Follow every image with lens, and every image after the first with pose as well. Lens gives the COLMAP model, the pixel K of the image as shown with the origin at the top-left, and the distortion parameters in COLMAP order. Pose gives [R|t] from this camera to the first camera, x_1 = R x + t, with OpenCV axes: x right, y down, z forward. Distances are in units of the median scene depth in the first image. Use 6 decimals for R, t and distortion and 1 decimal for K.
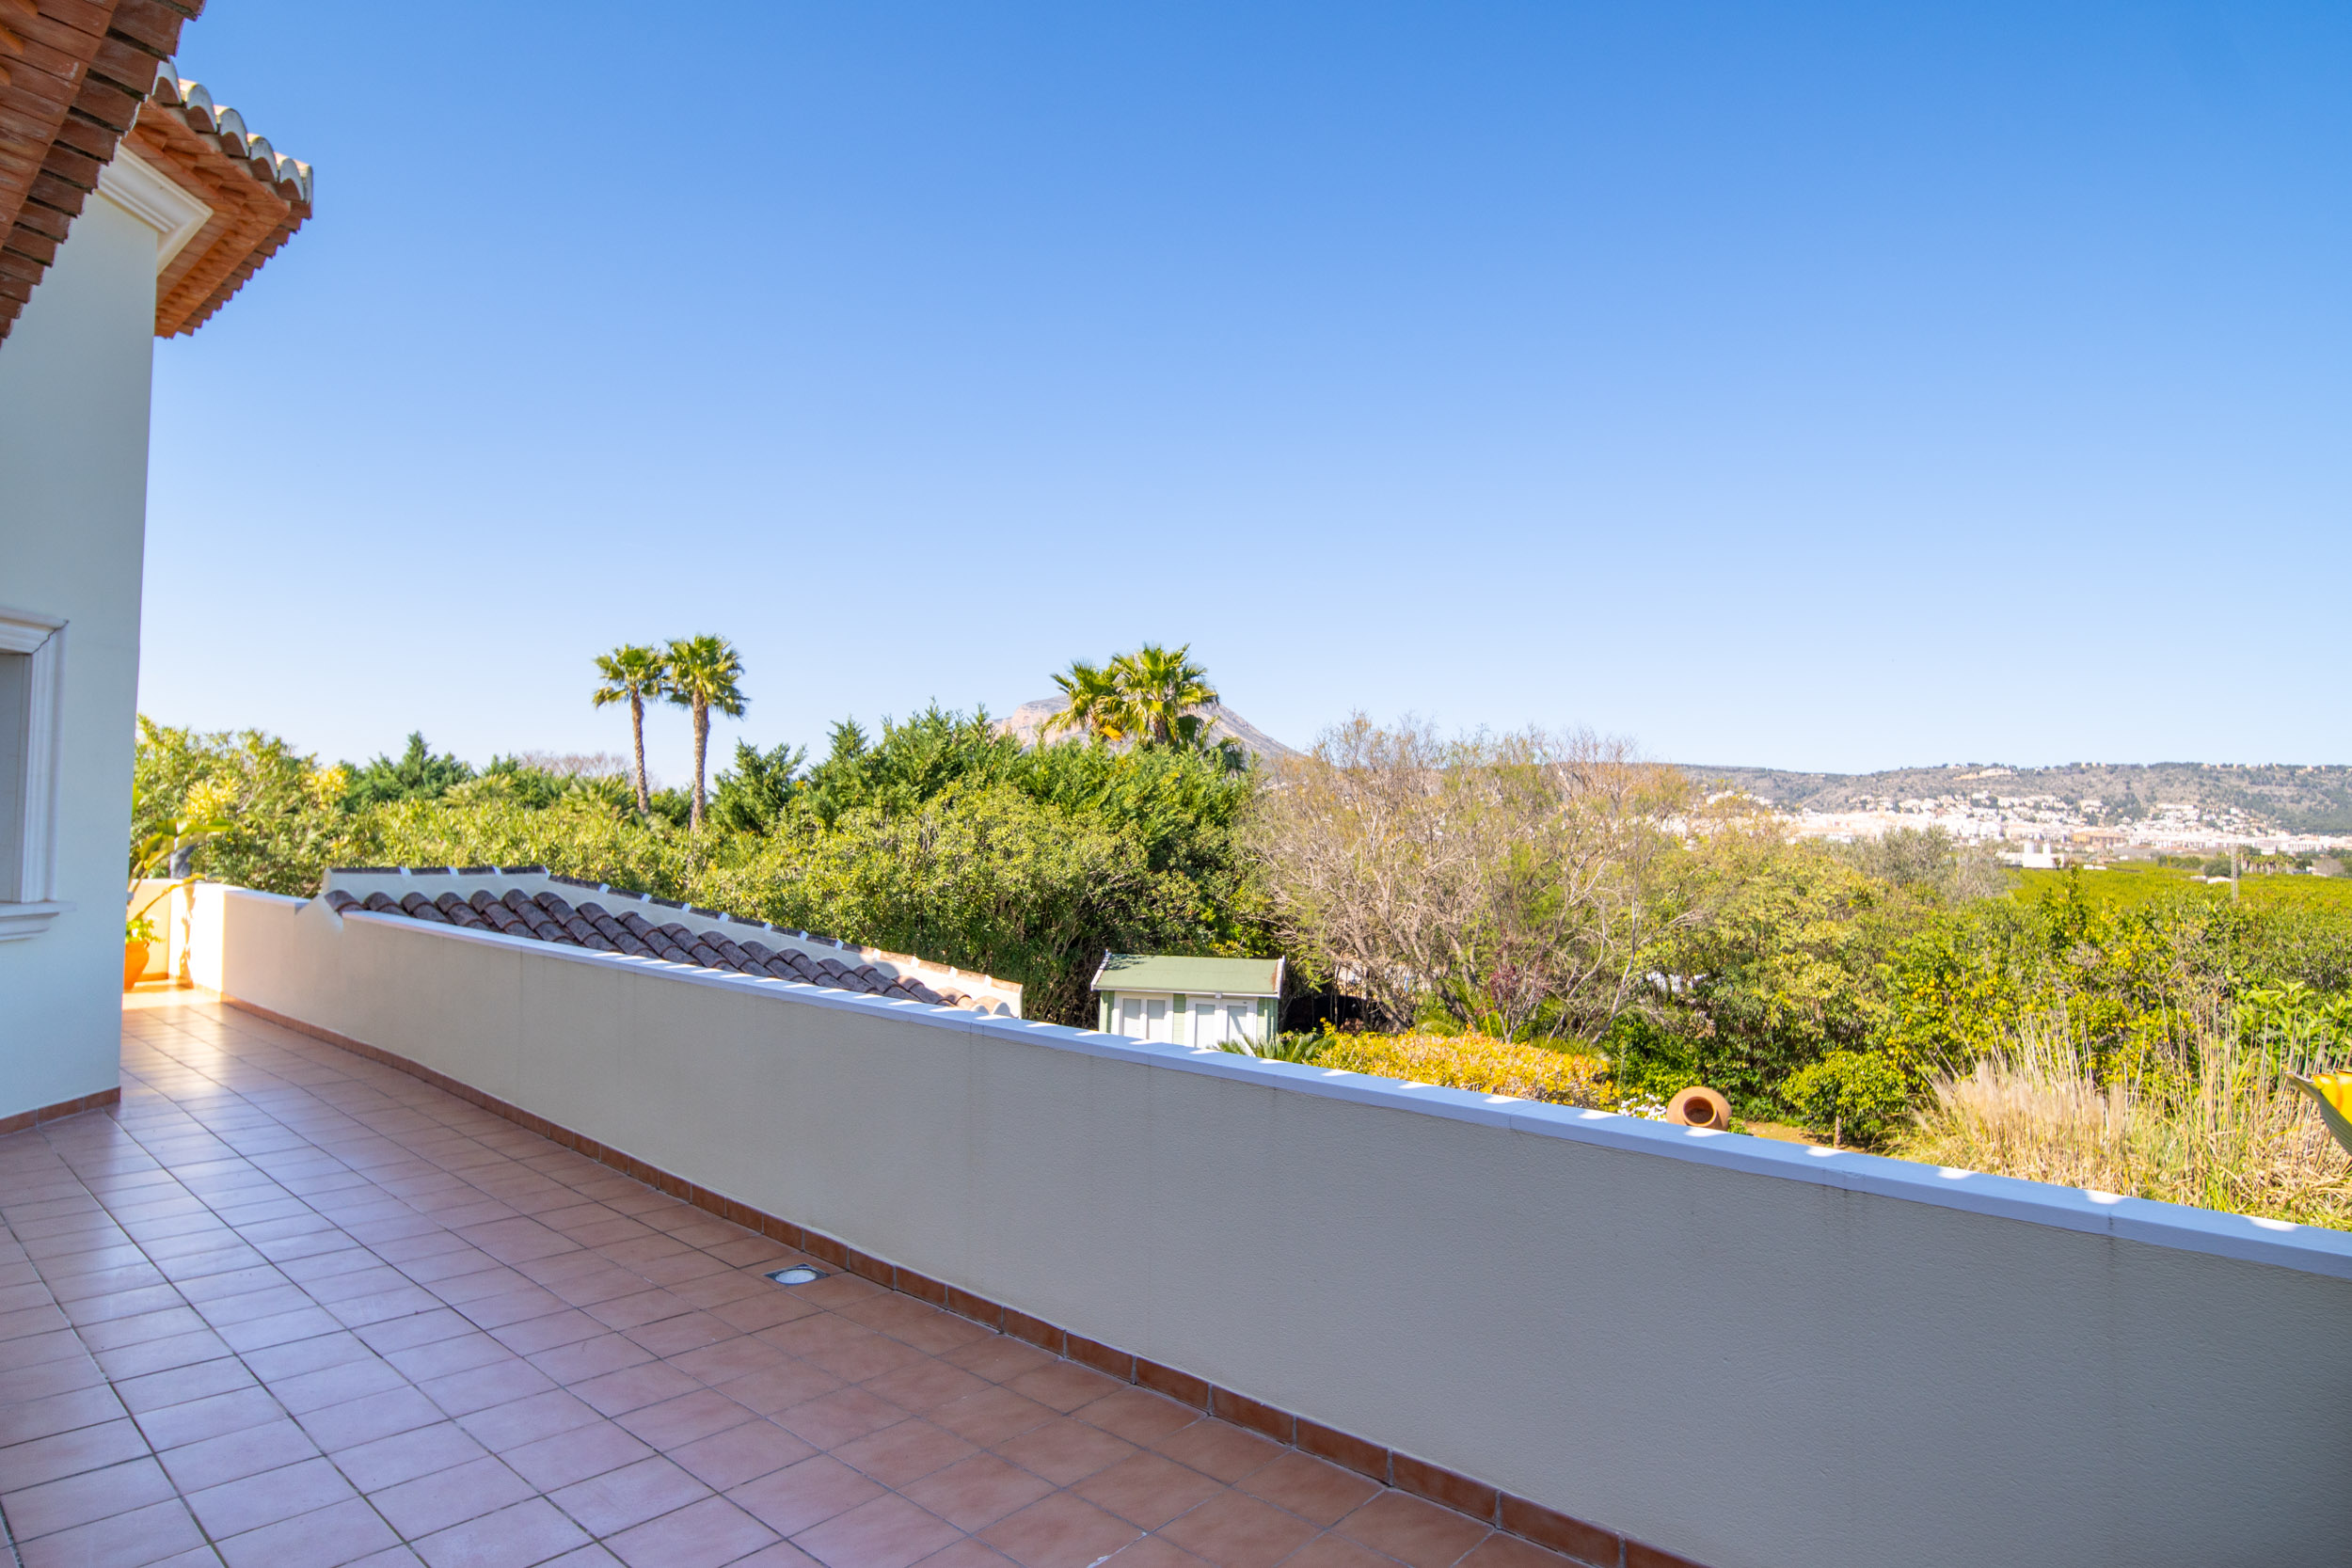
lens RADIAL K [[1246.3, 0, 1180.8], [0, 1246.3, 795.7], [0, 0, 1]] dist [0.000269, 0.000357]
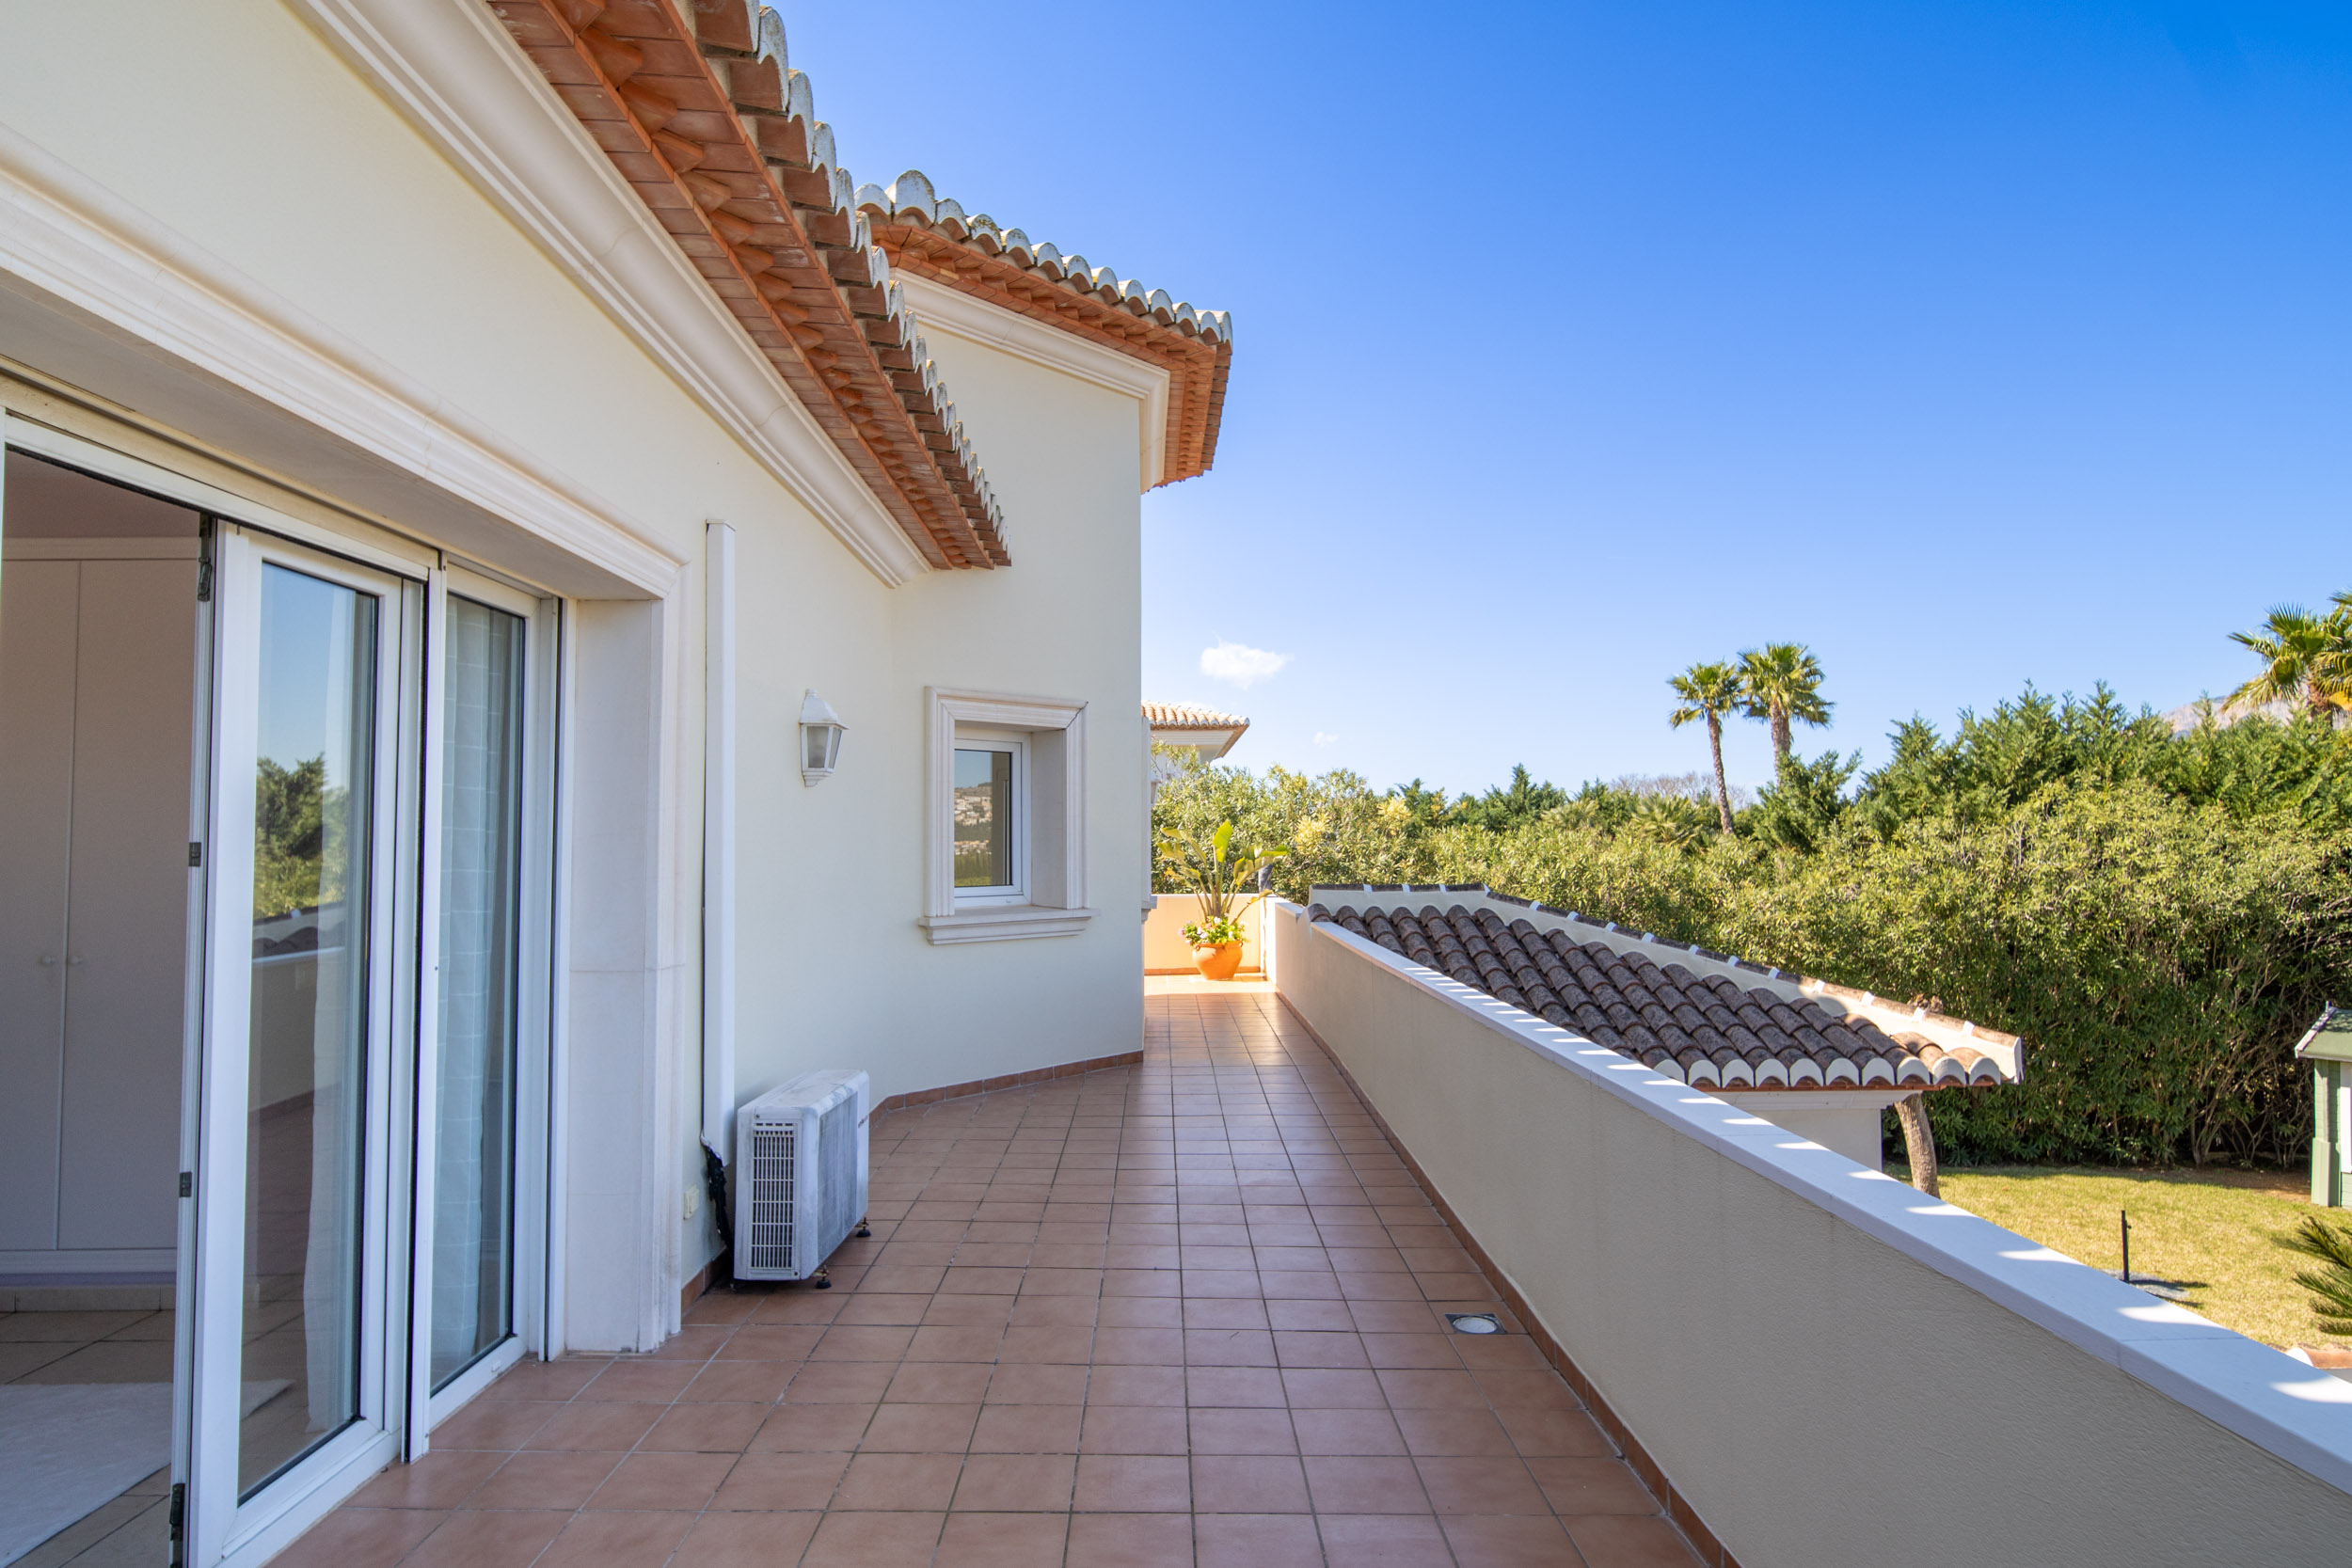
lens RADIAL K [[1256.6, 0, 1179.5], [0, 1256.6, 791.0], [0, 0, 1]] dist [-0.002432, 0.000319]
pose [[0.674974, -0.051789, -0.736022, 0.034634], [0.038490, 0.998647, -0.034972, 0.001671], [0.736837, -0.004724, 0.676054, 0.028151]]
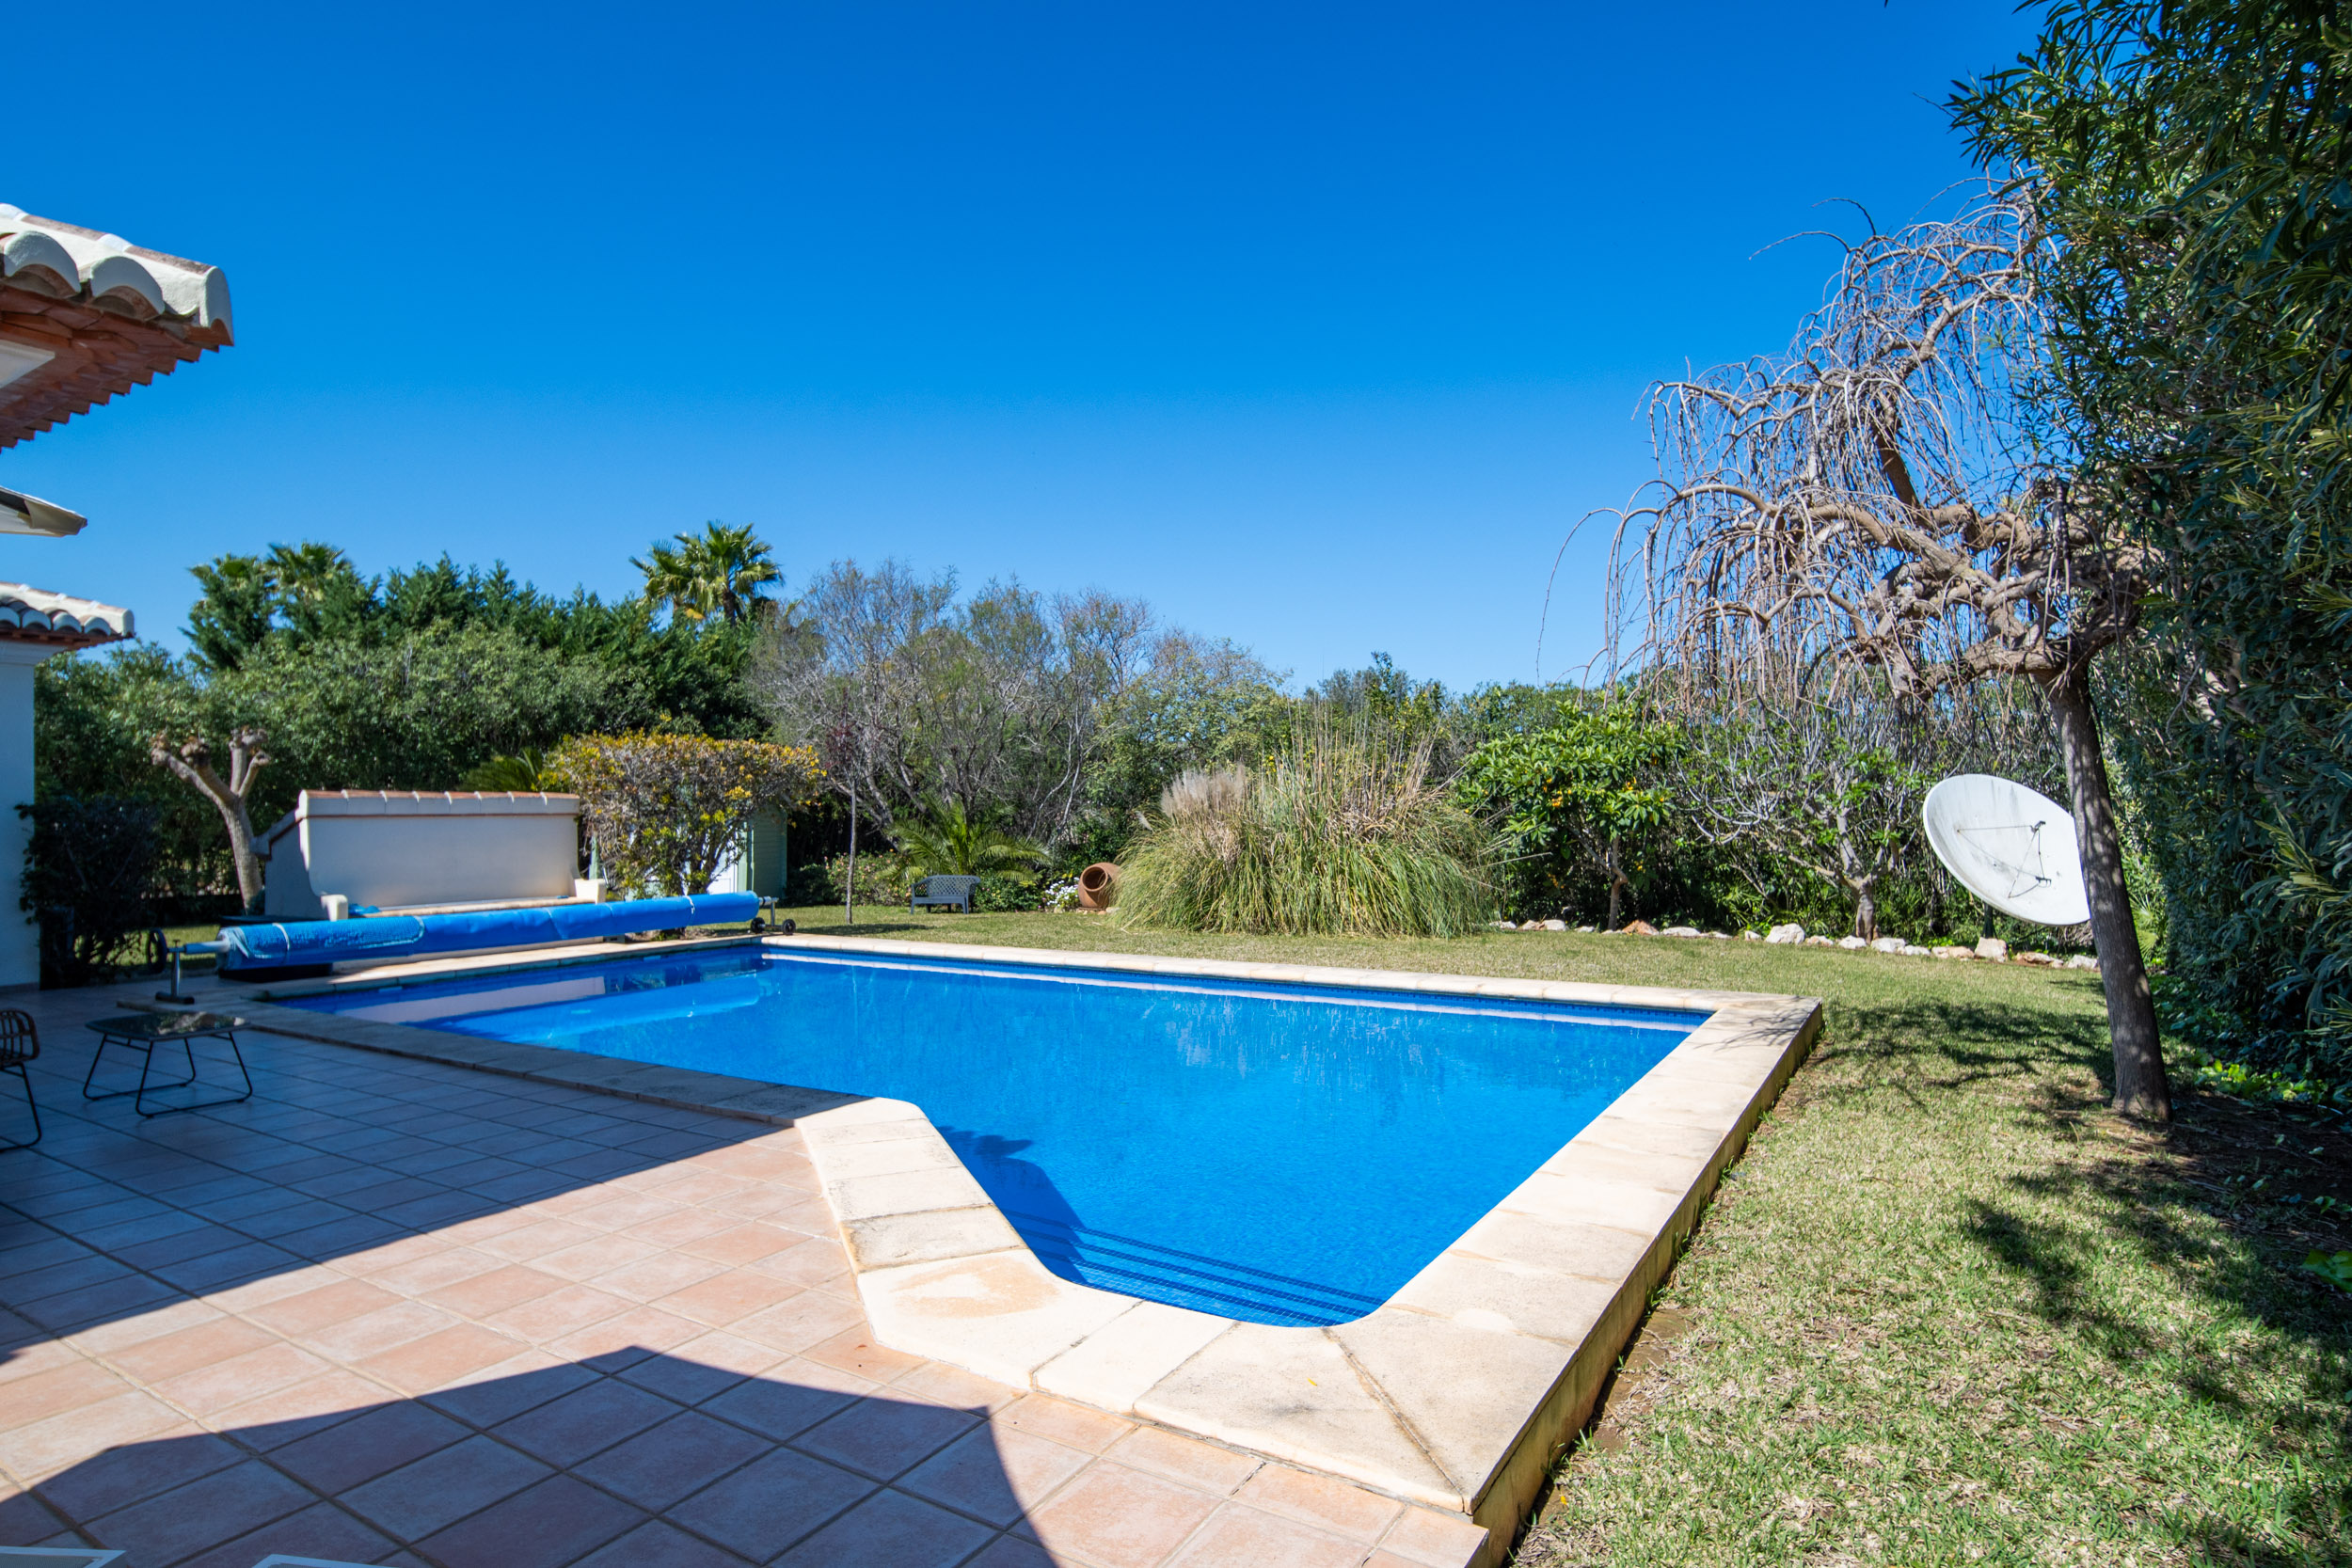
lens RADIAL K [[1256.6, 0, 1179.5], [0, 1256.6, 791.0], [0, 0, 1]] dist [-0.002432, 0.000319]
pose [[0.982949, -0.020833, 0.182697, 0.238201], [0.015162, 0.999360, 0.032385, 0.110198], [-0.183255, -0.029063, 0.982636, -0.164562]]
